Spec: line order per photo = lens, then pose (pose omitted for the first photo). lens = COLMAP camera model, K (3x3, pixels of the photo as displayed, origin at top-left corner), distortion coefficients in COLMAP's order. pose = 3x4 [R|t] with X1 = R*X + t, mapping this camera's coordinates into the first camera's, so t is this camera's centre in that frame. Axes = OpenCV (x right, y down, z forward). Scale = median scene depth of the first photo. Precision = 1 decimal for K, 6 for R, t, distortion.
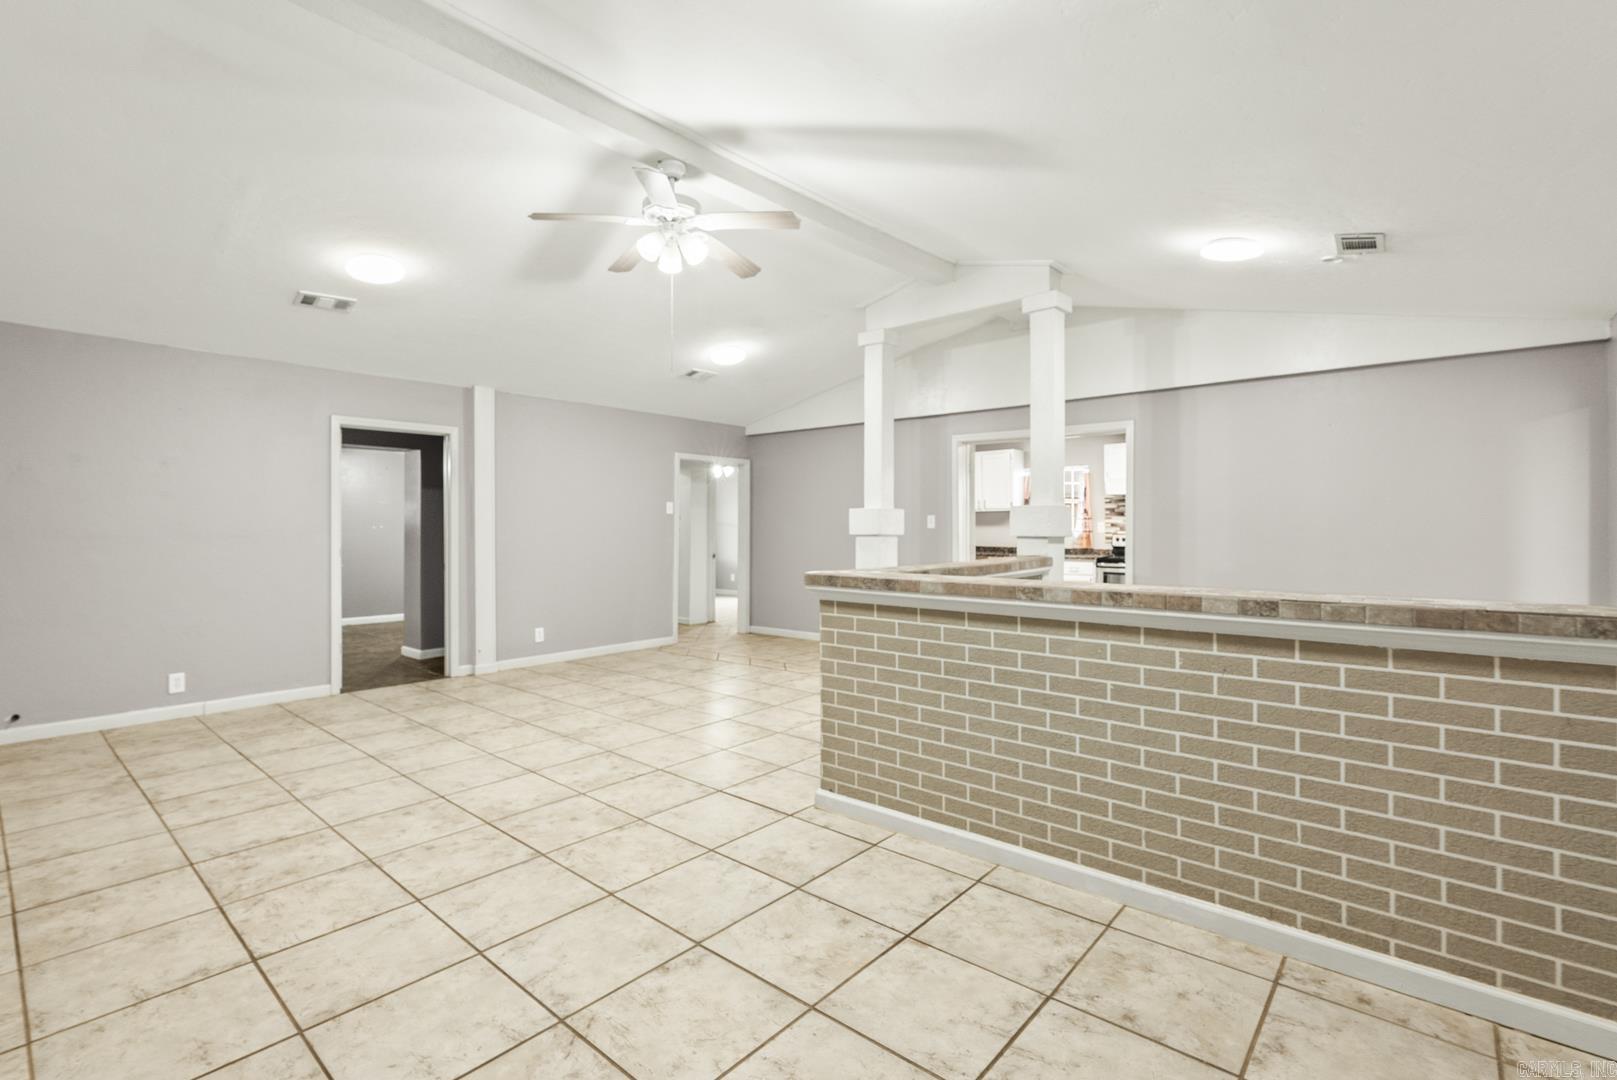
lens RADIAL K [[733.4, 0, 808.2], [0, 733.4, 531.4], [0, 0, 1]] dist [-0.010758, 0.000145]
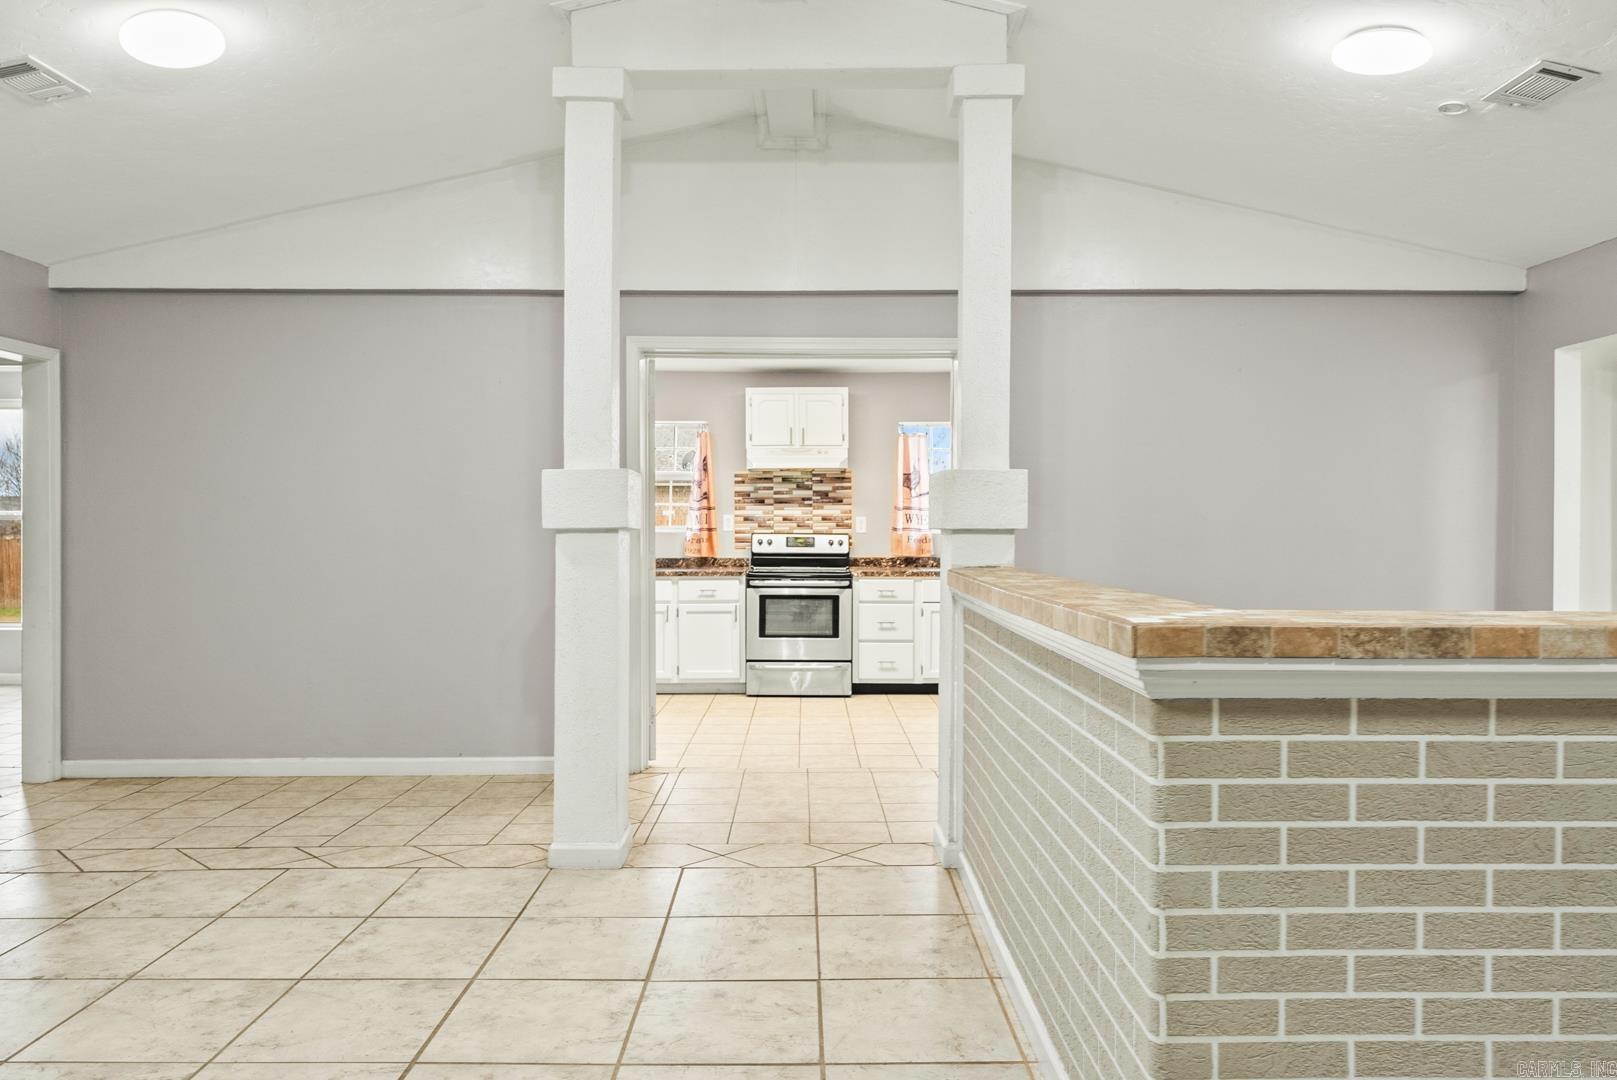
lens RADIAL K [[1116.3, 0, 808.5], [0, 1116.3, 540.0], [0, 0, 1]] dist [0.000016, -0.002480]
pose [[0.755832, -0.003748, 0.654755, -0.429011], [0.002018, 0.999992, 0.003395, 0.015780], [-0.654762, -0.001245, 0.755834, 0.676902]]
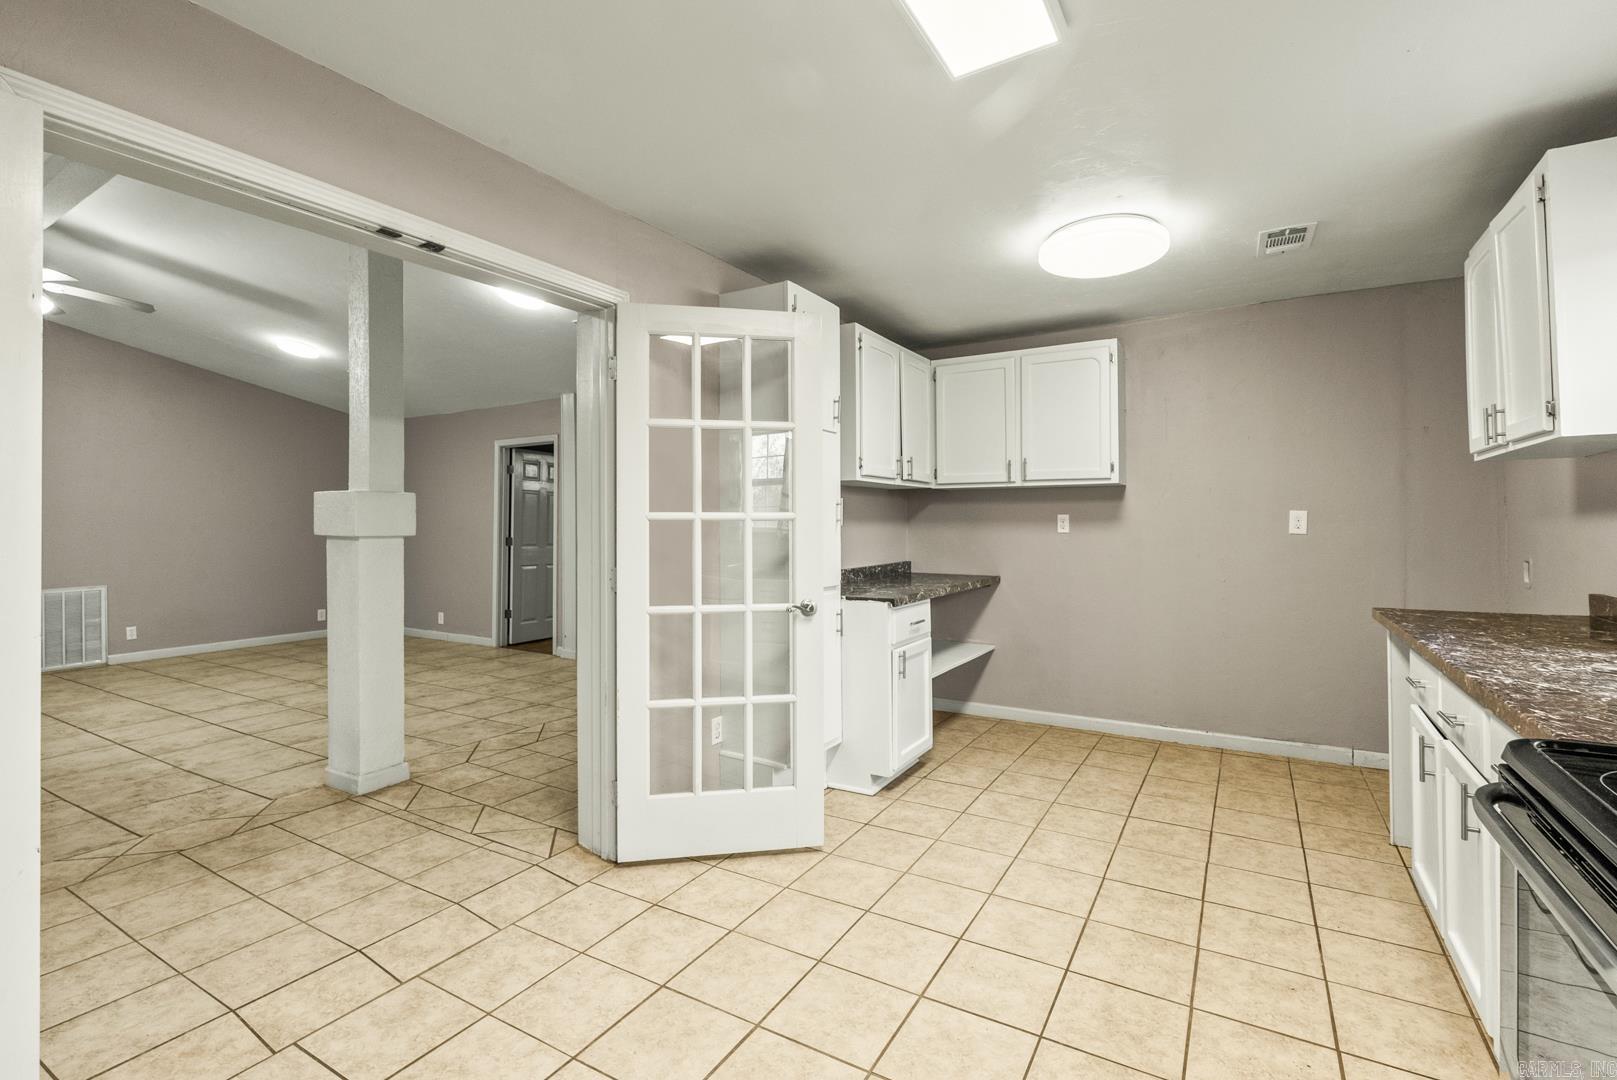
lens RADIAL K [[750.1, 0, 808.5], [0, 750.1, 513.7], [0, 0, 1]] dist [-0.002097, -0.000099]
pose [[0.166231, -0.008762, -0.986048, 1.274343], [0.000691, 0.999961, -0.008770, -0.012329], [0.986087, 0.000777, 0.166231, 2.122199]]
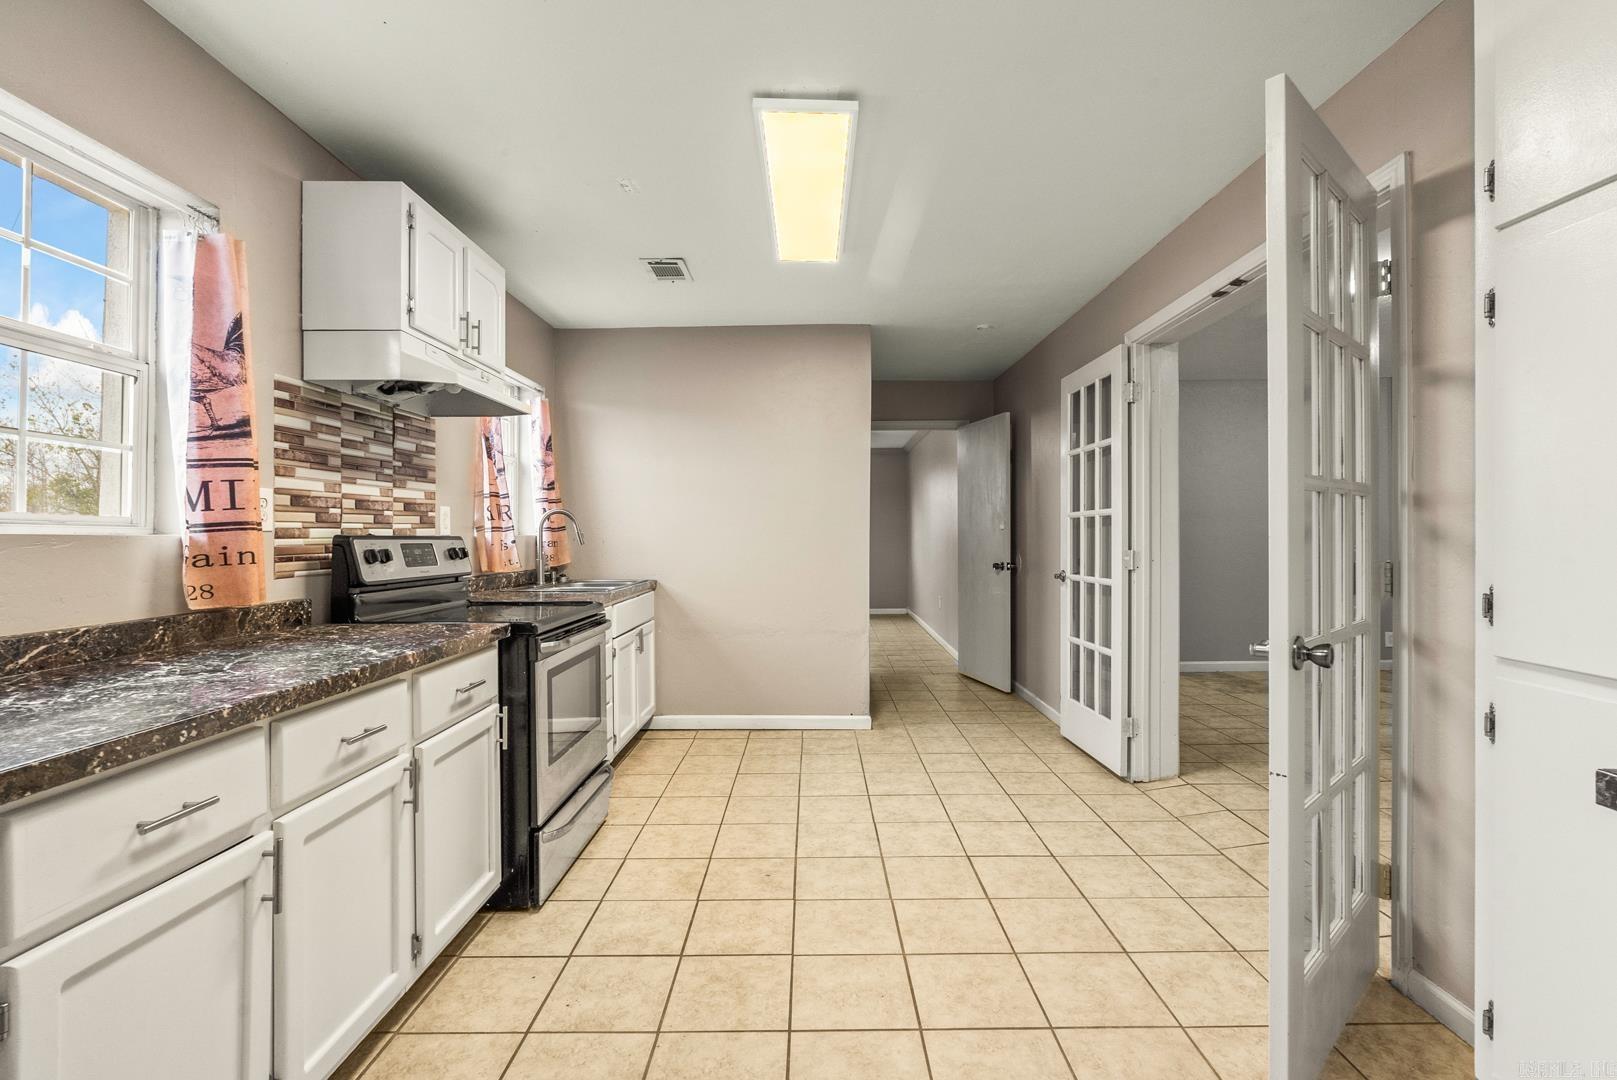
lens RADIAL K [[726.2, 0, 813.3], [0, 726.2, 540.6], [0, 0, 1]] dist [-0.007734, -0.000129]
pose [[-0.648780, -0.001719, 0.760974, 0.327179], [0.010642, 0.999879, 0.011332, 0.009770], [-0.760901, 0.015450, -0.648684, 2.729696]]
